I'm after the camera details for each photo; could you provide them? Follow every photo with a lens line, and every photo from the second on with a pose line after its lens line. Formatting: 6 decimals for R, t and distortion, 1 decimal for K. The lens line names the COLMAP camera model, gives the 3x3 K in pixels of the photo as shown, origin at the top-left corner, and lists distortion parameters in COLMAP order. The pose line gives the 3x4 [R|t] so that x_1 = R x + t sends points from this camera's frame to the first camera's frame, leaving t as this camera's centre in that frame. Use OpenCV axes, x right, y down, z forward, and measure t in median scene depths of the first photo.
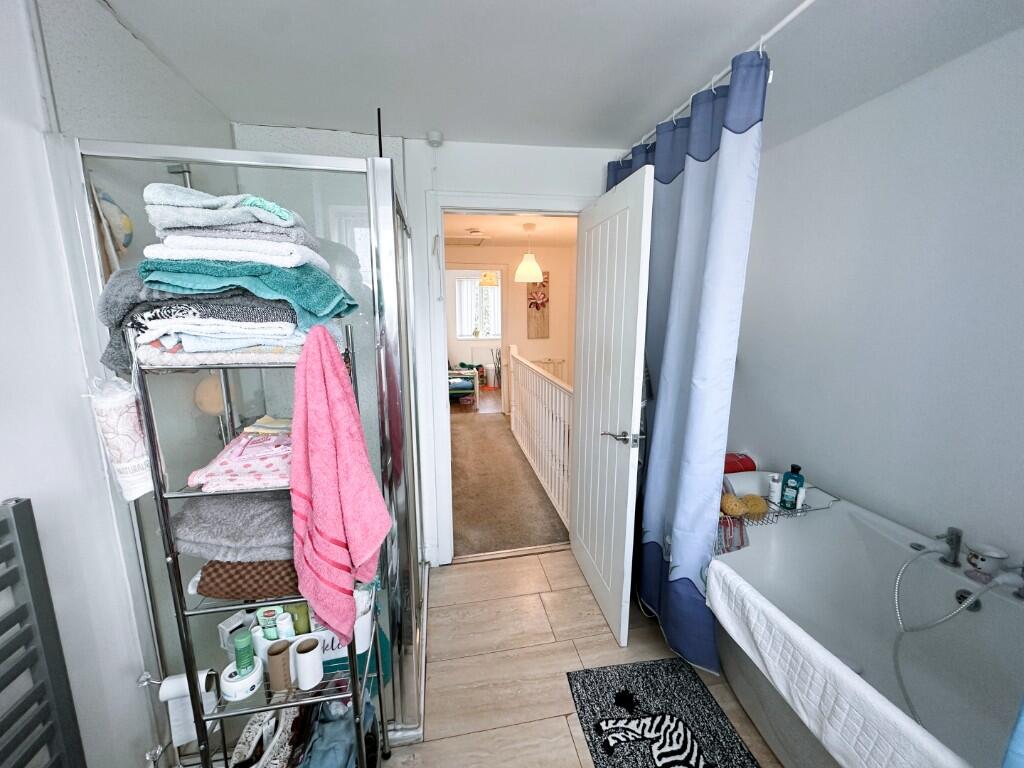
lens RADIAL K [[442.9, 0, 512.0], [0, 442.9, 384.0], [0, 0, 1]] dist [-0.001526, 0.000336]
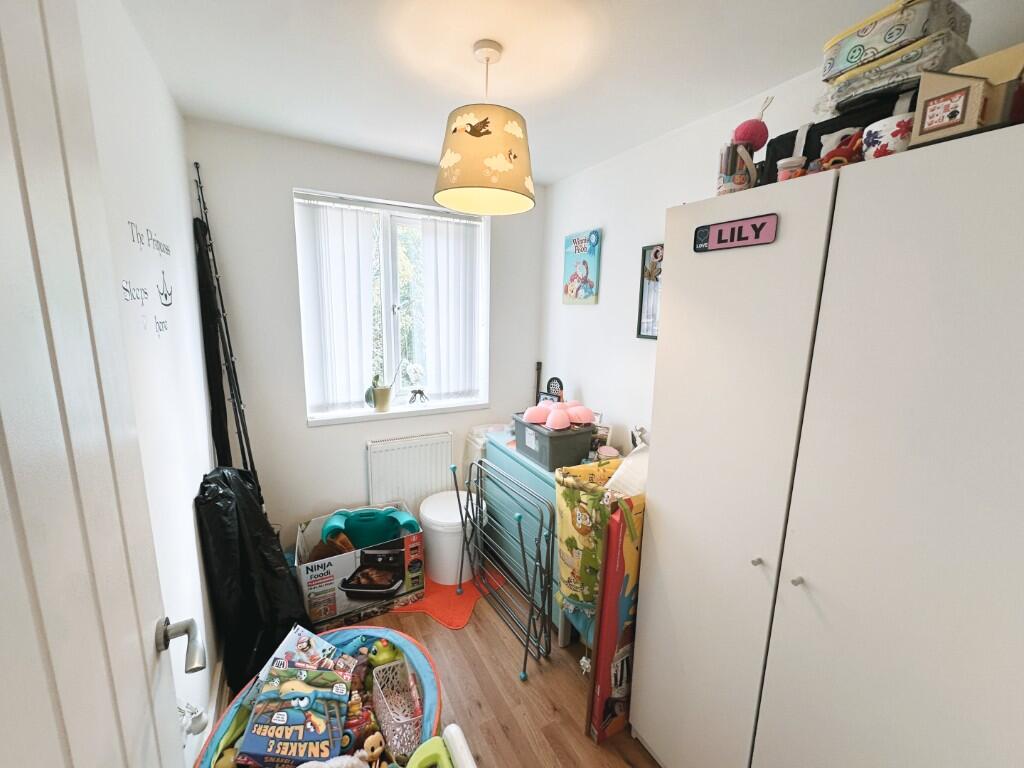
lens RADIAL K [[442.9, 0, 512.0], [0, 442.9, 384.0], [0, 0, 1]] dist [-0.001526, 0.000336]
pose [[0.954544, -0.038743, 0.295542, -0.082783], [0.036776, 0.999249, 0.012212, -0.122698], [-0.295793, -0.000788, 0.955252, 0.690752]]
